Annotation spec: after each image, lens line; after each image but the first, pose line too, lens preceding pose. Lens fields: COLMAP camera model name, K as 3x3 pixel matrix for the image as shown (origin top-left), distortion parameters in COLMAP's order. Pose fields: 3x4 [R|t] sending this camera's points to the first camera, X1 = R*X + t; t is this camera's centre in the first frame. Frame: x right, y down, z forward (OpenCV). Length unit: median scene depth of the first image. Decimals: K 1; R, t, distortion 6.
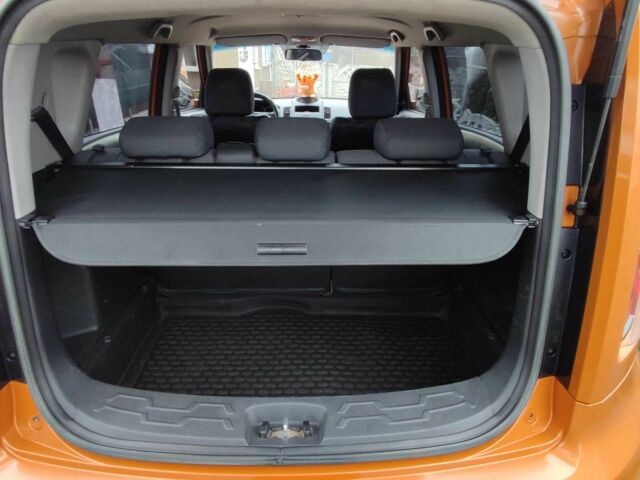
lens RADIAL K [[483.9, 0, 327.7], [0, 483.9, 228.8], [0, 0, 1]] dist [0.003291, -0.000812]
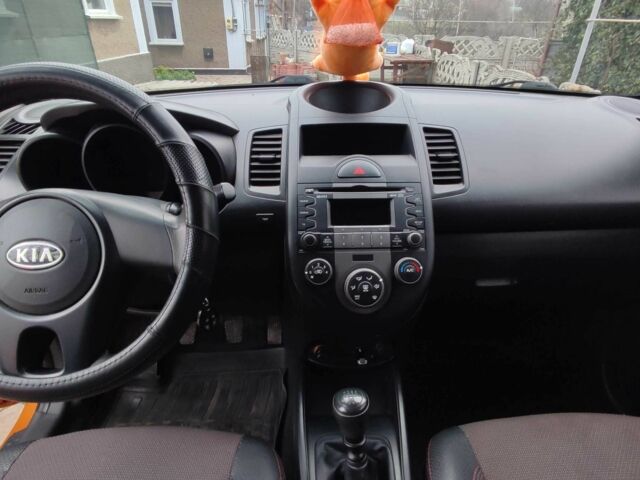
lens RADIAL K [[482.8, 0, 320.0], [0, 482.8, 240.0], [0, 0, 1]] dist [0.005104, -0.004187]
pose [[0.999847, -0.003695, -0.017082, -0.141742], [0.004784, 0.997929, 0.064149, -0.551986], [0.016810, -0.064221, 0.997794, 1.979465]]
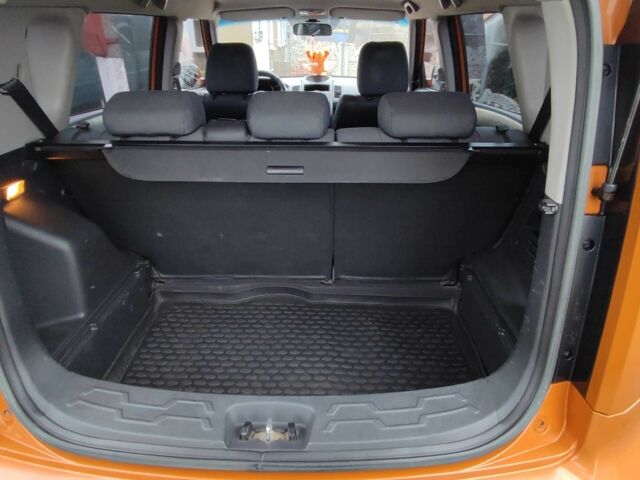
lens RADIAL K [[482.8, 0, 320.0], [0, 482.8, 240.0], [0, 0, 1]] dist [0.005104, -0.004187]
pose [[0.998777, 0.011049, -0.048186, 0.034068], [-0.008335, 0.998387, 0.056161, -0.000953], [0.048729, -0.055691, 0.997258, 0.073249]]
